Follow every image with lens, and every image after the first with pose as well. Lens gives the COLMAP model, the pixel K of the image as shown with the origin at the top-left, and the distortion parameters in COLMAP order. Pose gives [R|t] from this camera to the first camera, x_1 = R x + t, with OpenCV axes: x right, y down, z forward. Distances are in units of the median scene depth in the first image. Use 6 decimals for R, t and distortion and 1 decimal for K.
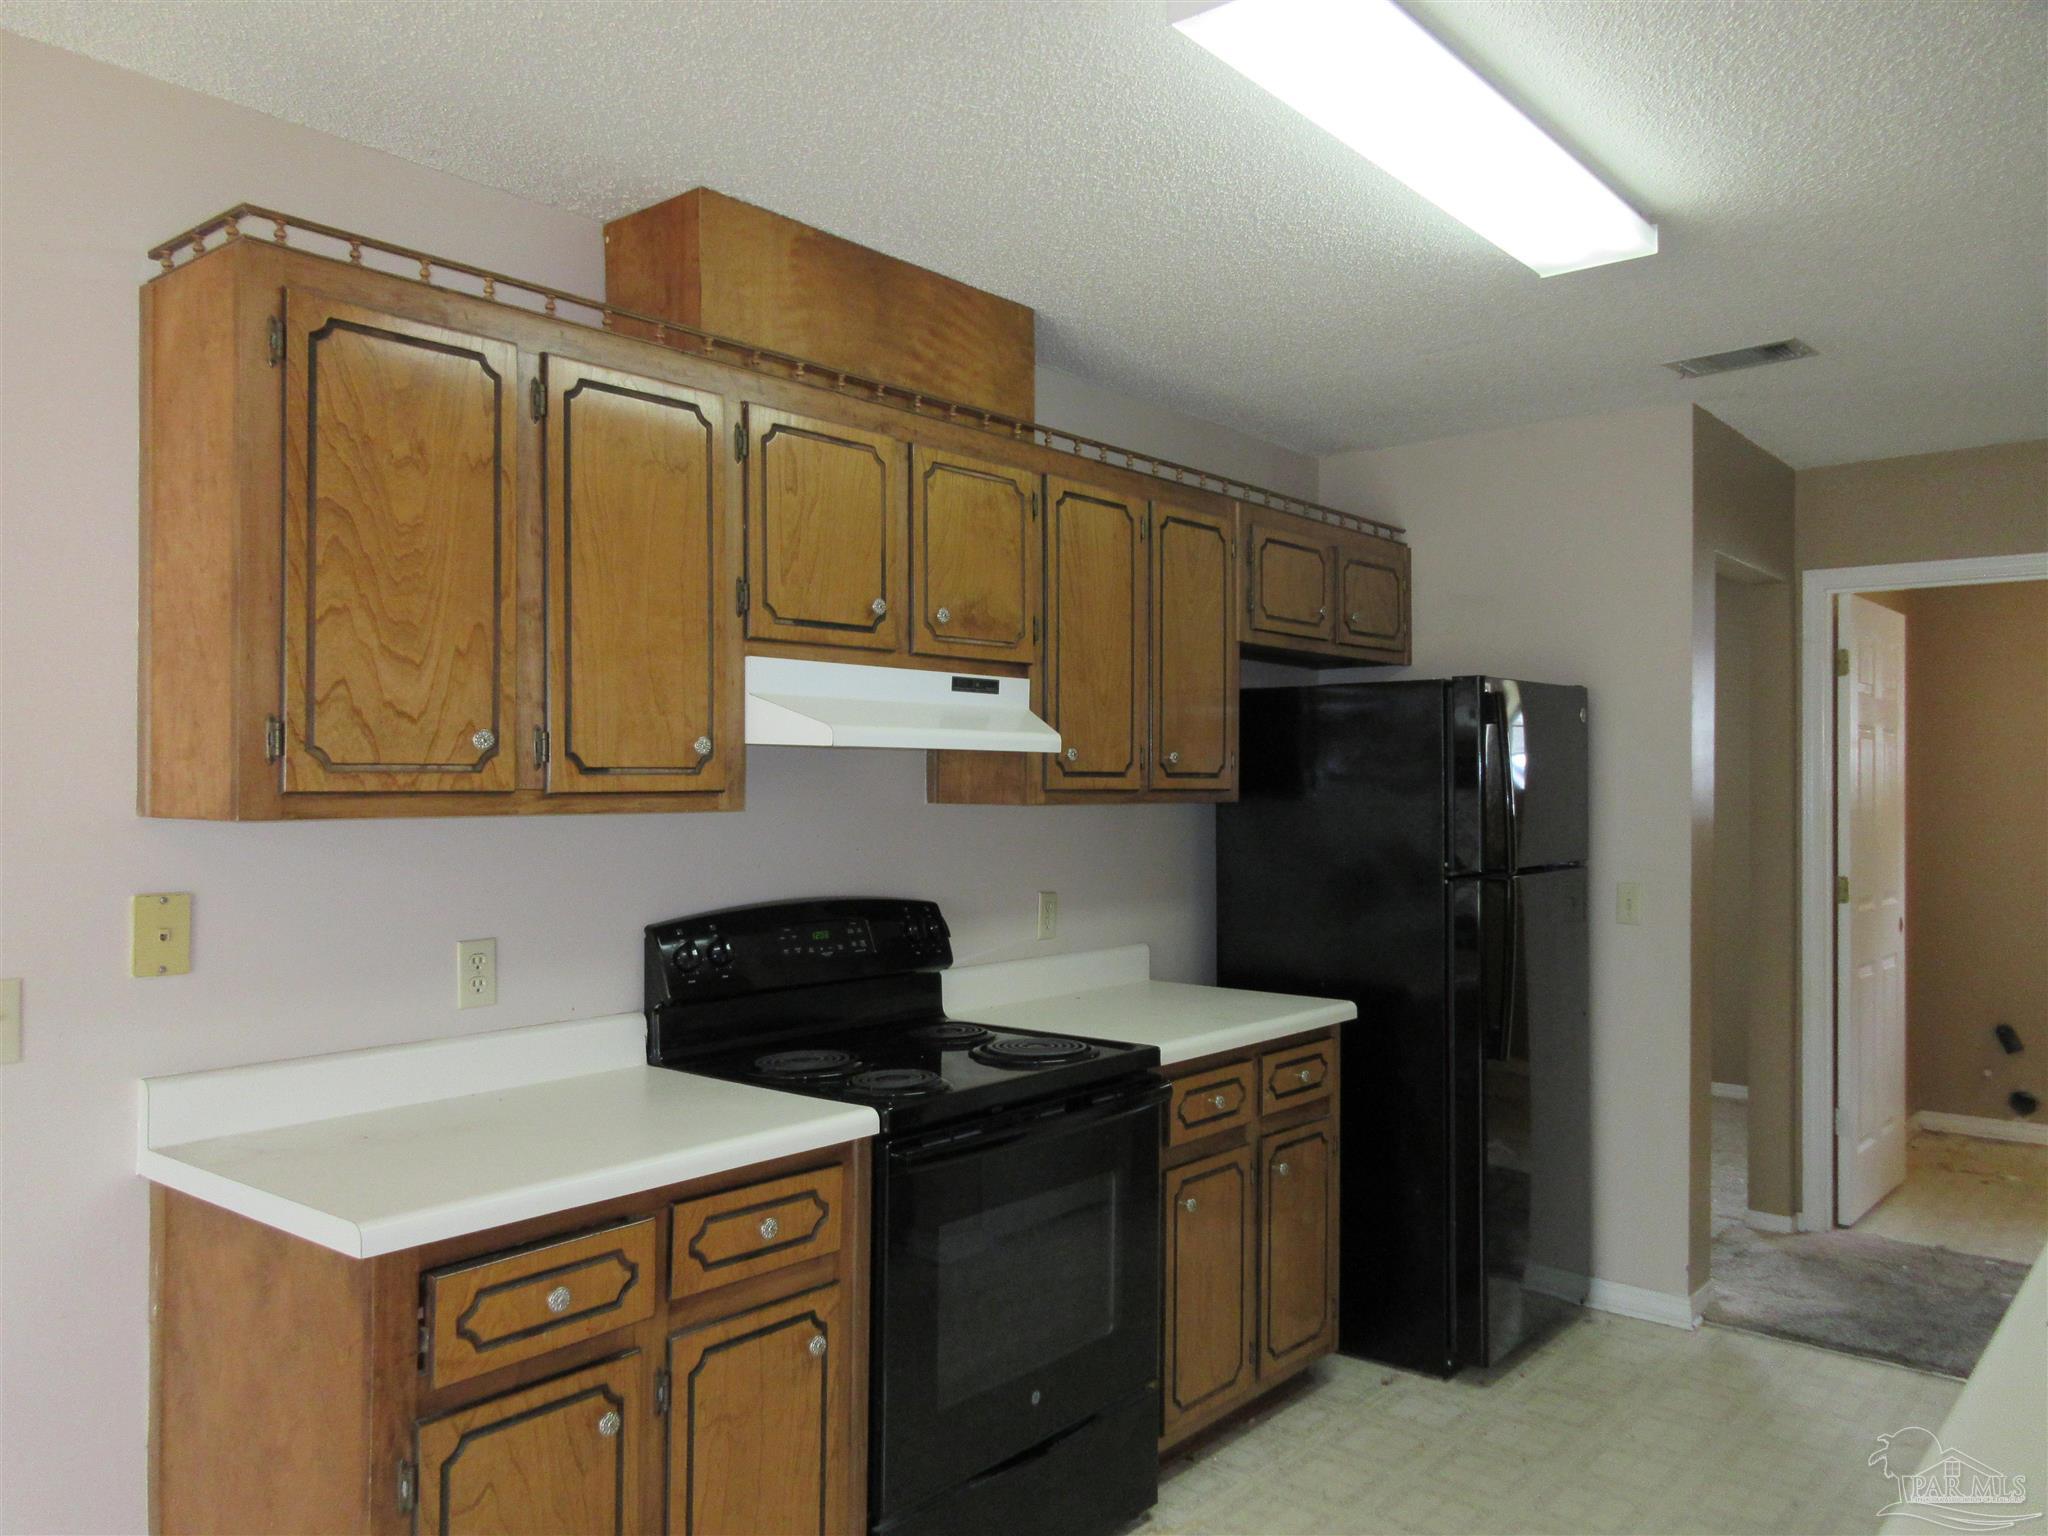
lens RADIAL K [[1528.1, 0, 1014.2], [0, 1528.1, 756.7], [0, 0, 1]] dist [0.005389, 0.019886]
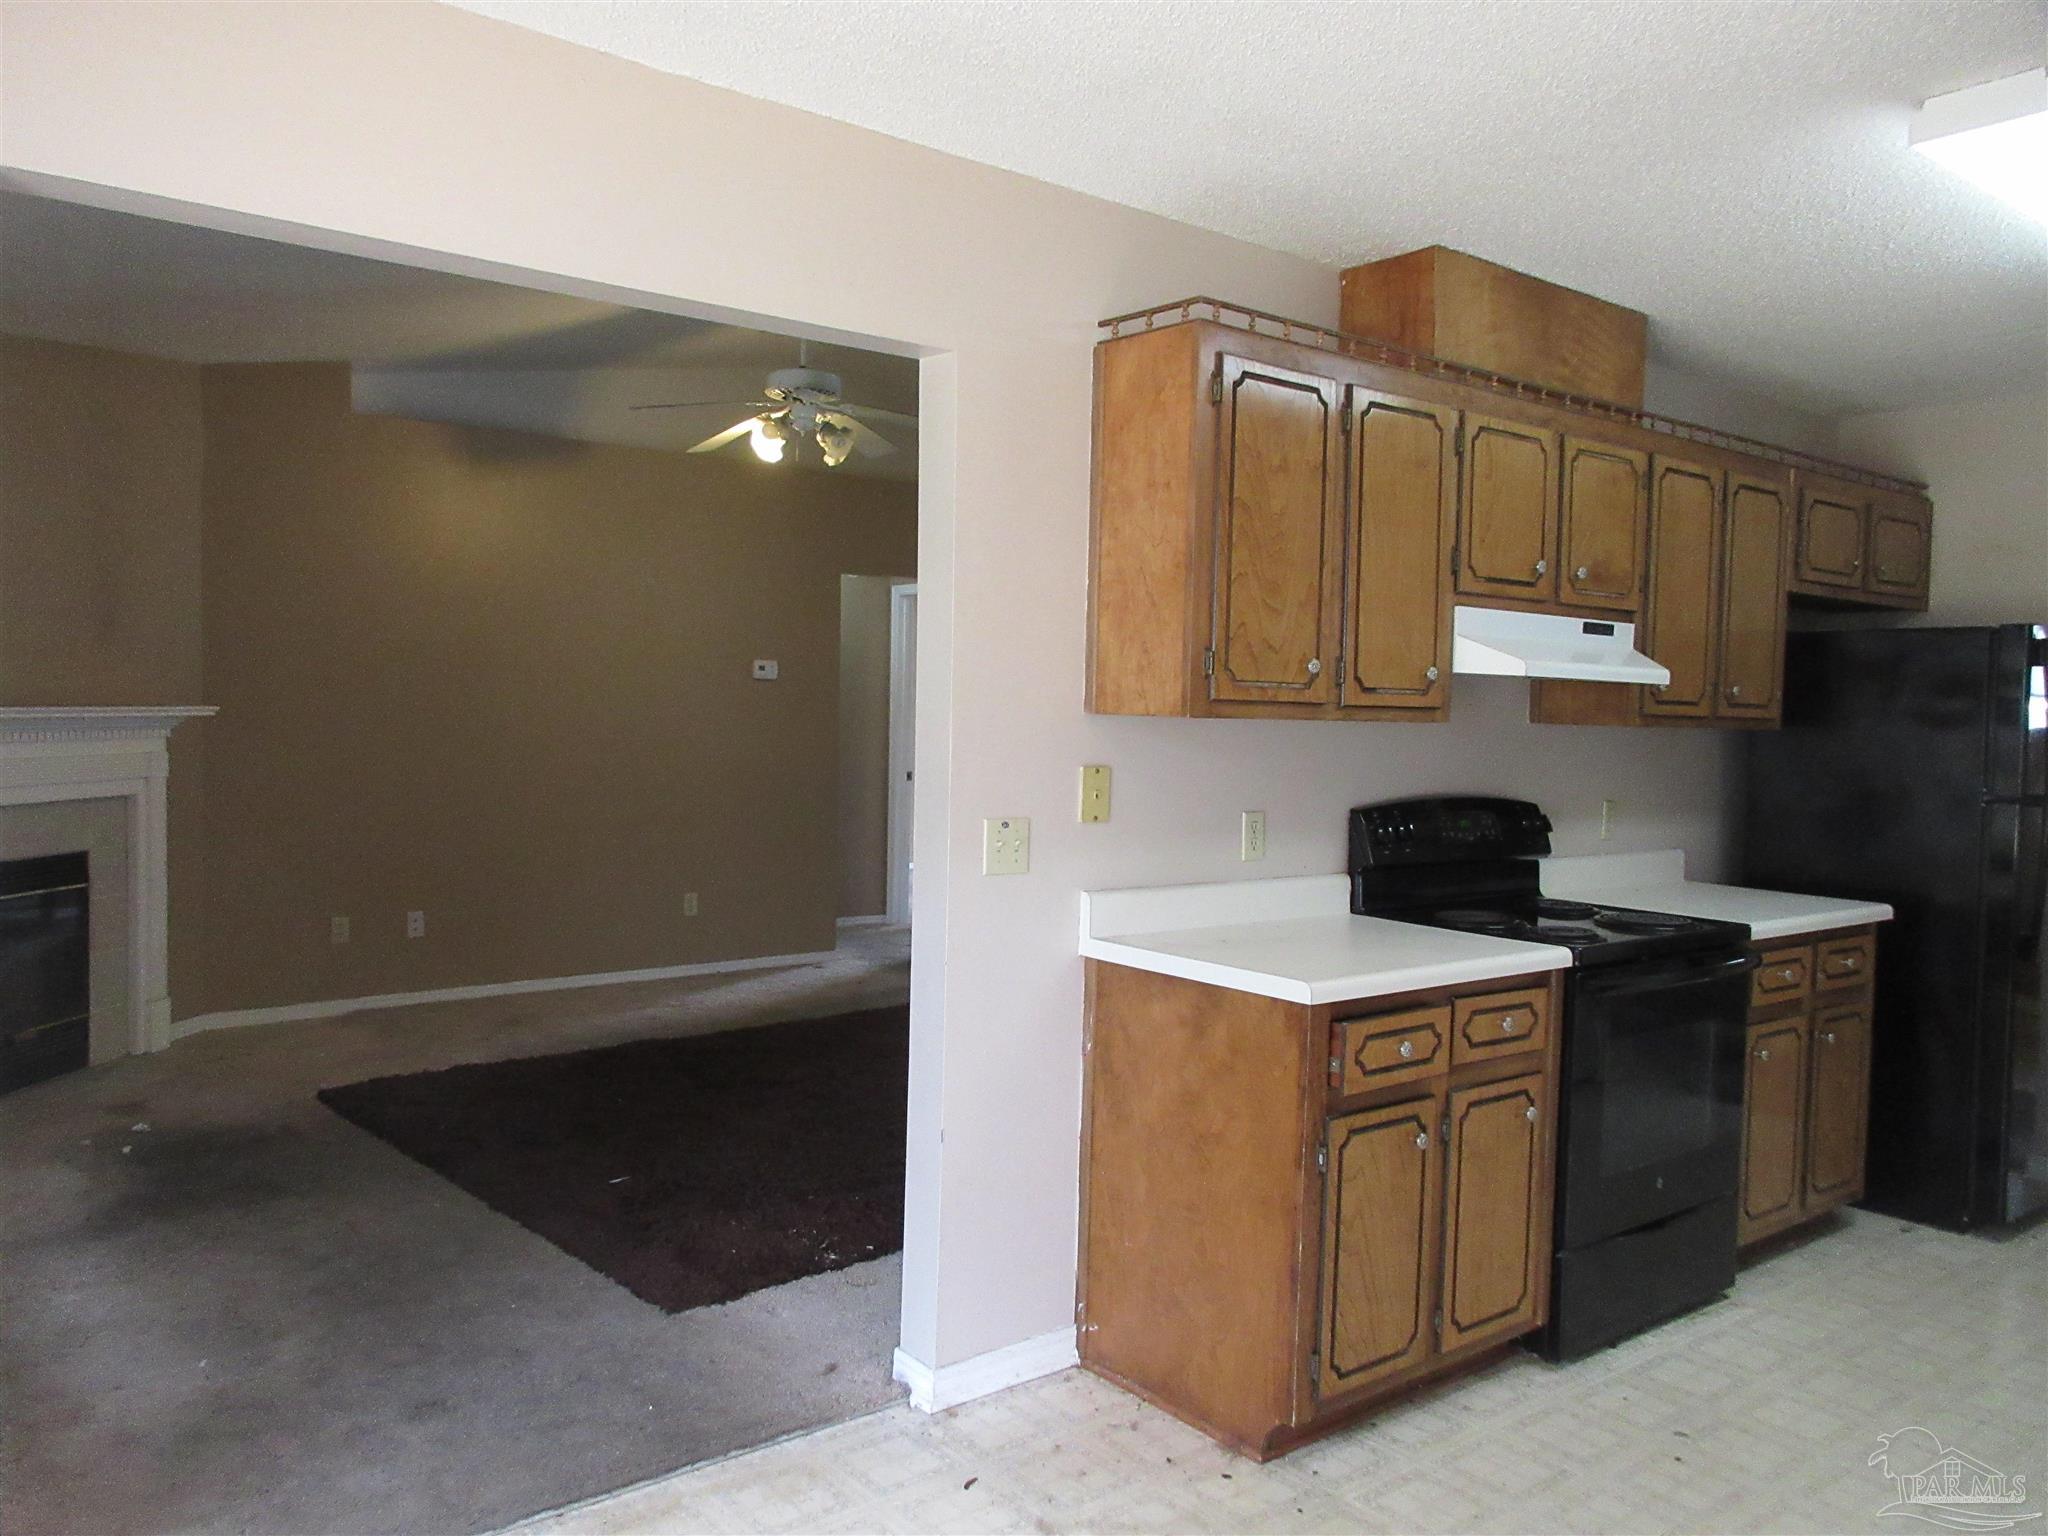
lens RADIAL K [[1528.1, 0, 1056.2], [0, 1528.1, 745.7], [0, 0, 1]] dist [0.005389, 0.019886]
pose [[0.982576, 0.032630, -0.182977, -0.318241], [-0.024661, 0.998653, 0.045656, 0.003844], [0.184220, -0.040348, 0.982056, -0.424691]]
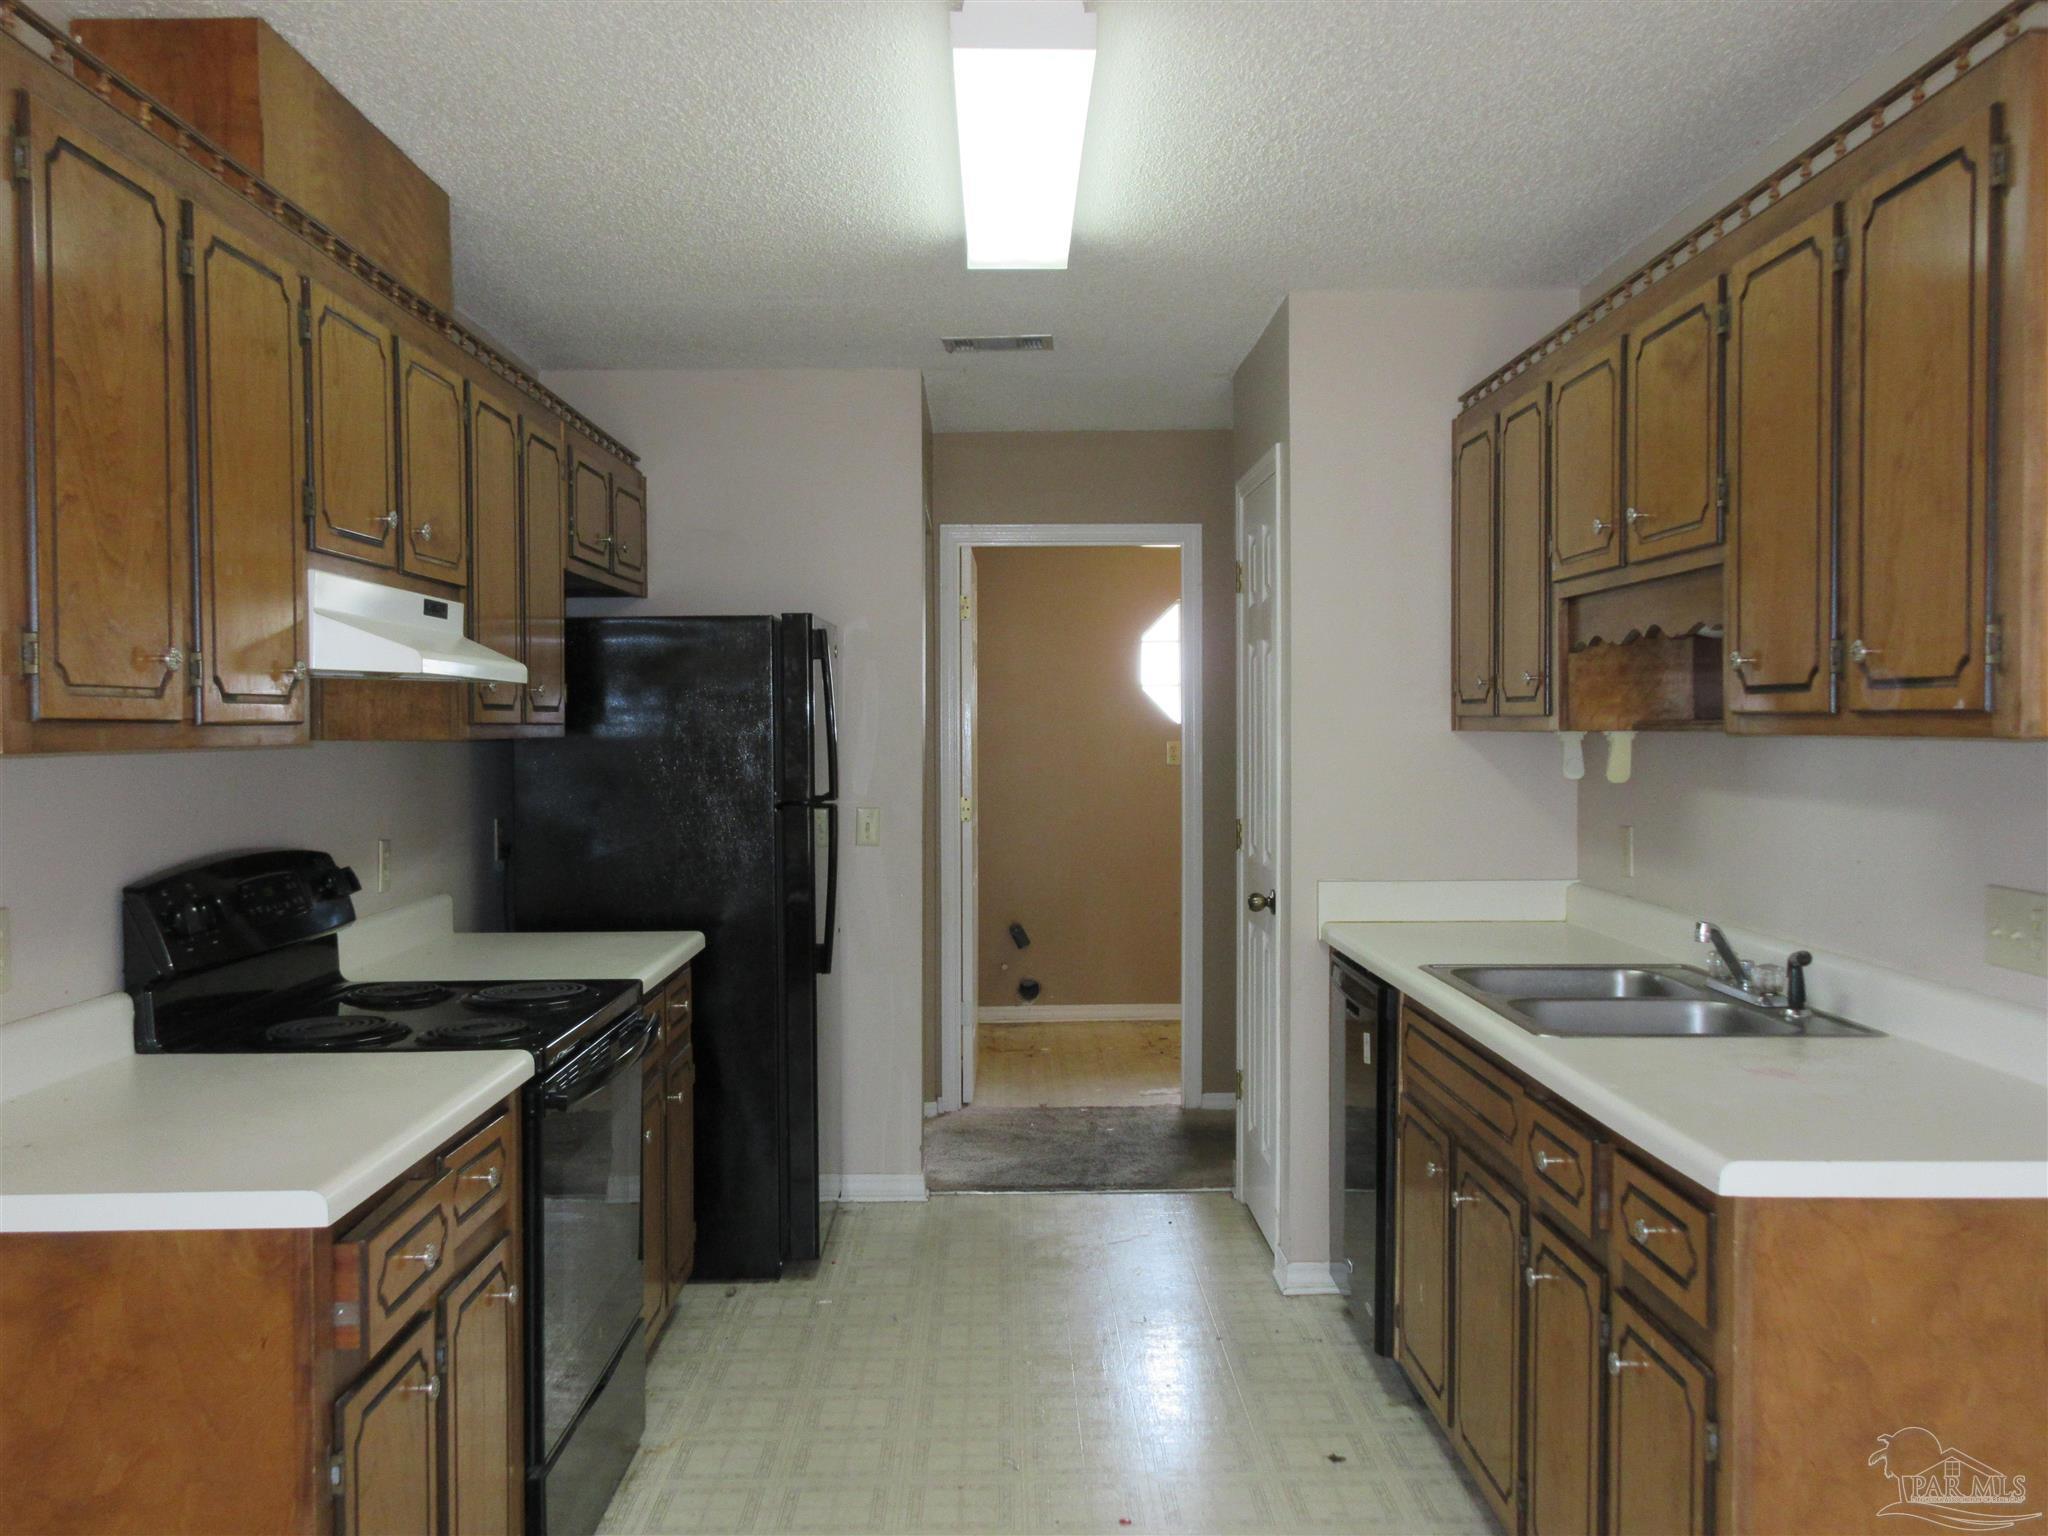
lens RADIAL K [[1762.3, 0, 1025.0], [0, 1762.3, 756.3], [0, 0, 1]] dist [-0.007712, -0.005431]
pose [[0.762766, -0.019456, 0.646382, -0.612747], [-0.001976, 0.999473, 0.032416, 0.010115], [-0.646672, -0.026003, 0.762325, -0.045170]]
